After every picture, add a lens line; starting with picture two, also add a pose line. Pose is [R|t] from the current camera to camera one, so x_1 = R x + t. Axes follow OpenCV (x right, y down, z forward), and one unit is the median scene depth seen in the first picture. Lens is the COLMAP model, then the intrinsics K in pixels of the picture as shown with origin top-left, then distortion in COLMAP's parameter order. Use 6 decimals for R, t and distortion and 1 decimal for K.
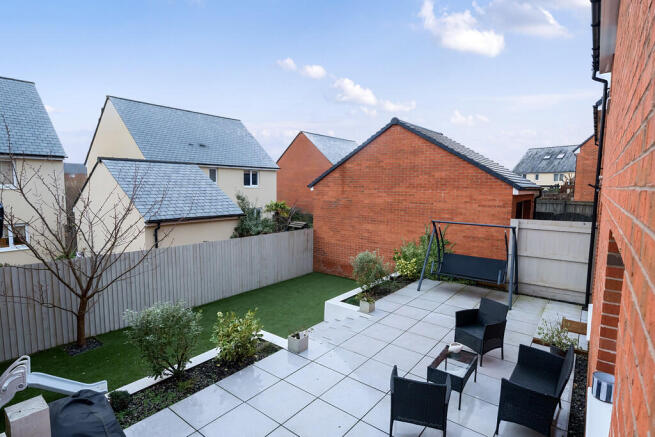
lens RADIAL K [[340.6, 0, 327.2], [0, 340.6, 222.2], [0, 0, 1]] dist [0.000578, 0.000132]
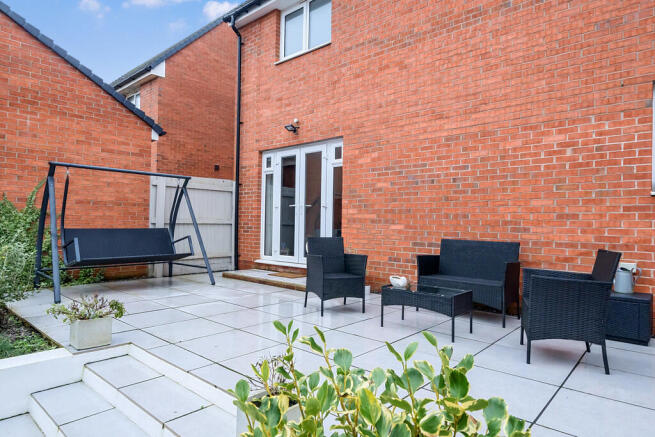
lens RADIAL K [[395.5, 0, 326.7], [0, 395.5, 219.7], [0, 0, 1]] dist [0.001263, -0.000541]
pose [[0.063101, -0.000503, 0.998007, -0.248899], [0.076011, 0.997098, -0.004304, 0.113355], [-0.995108, 0.076131, 0.062956, 0.574817]]
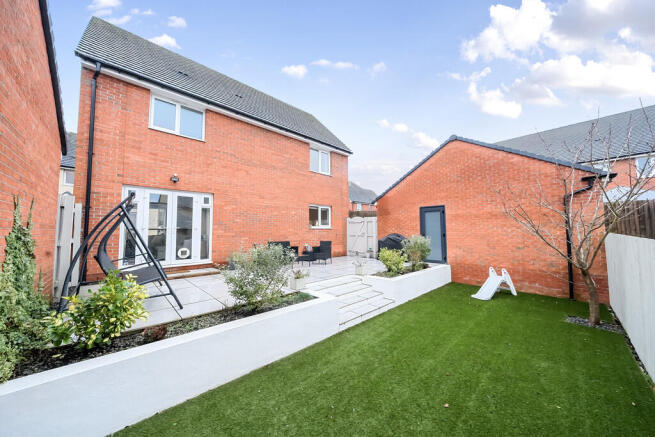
lens RADIAL K [[227.0, 0, 327.8], [0, 227.0, 218.2], [0, 0, 1]] dist [-0.000295, -0.000062]
pose [[-0.989470, 0.000697, 0.144736, -0.050941], [0.005578, 0.999429, 0.033323, 0.025172], [-0.144630, 0.033780, -0.988909, 1.321211]]
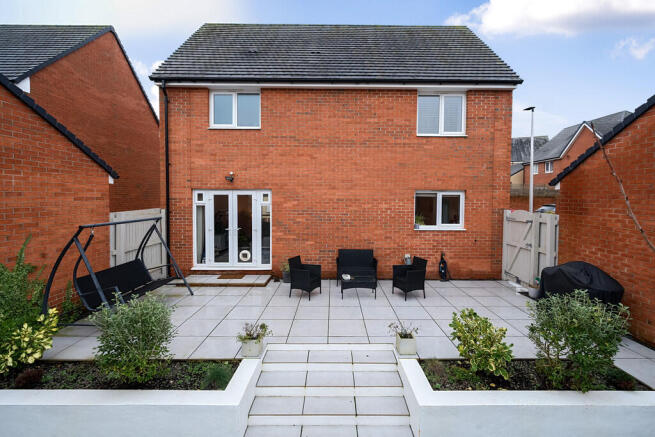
lens RADIAL K [[293.3, 0, 333.8], [0, 293.3, 205.2], [0, 0, 1]] dist [0.002487, 0.000260]
pose [[-0.624044, -0.040443, 0.780342, -0.342478], [0.058145, 0.993487, 0.097989, -0.064988], [-0.779223, 0.106522, -0.617629, 0.983803]]
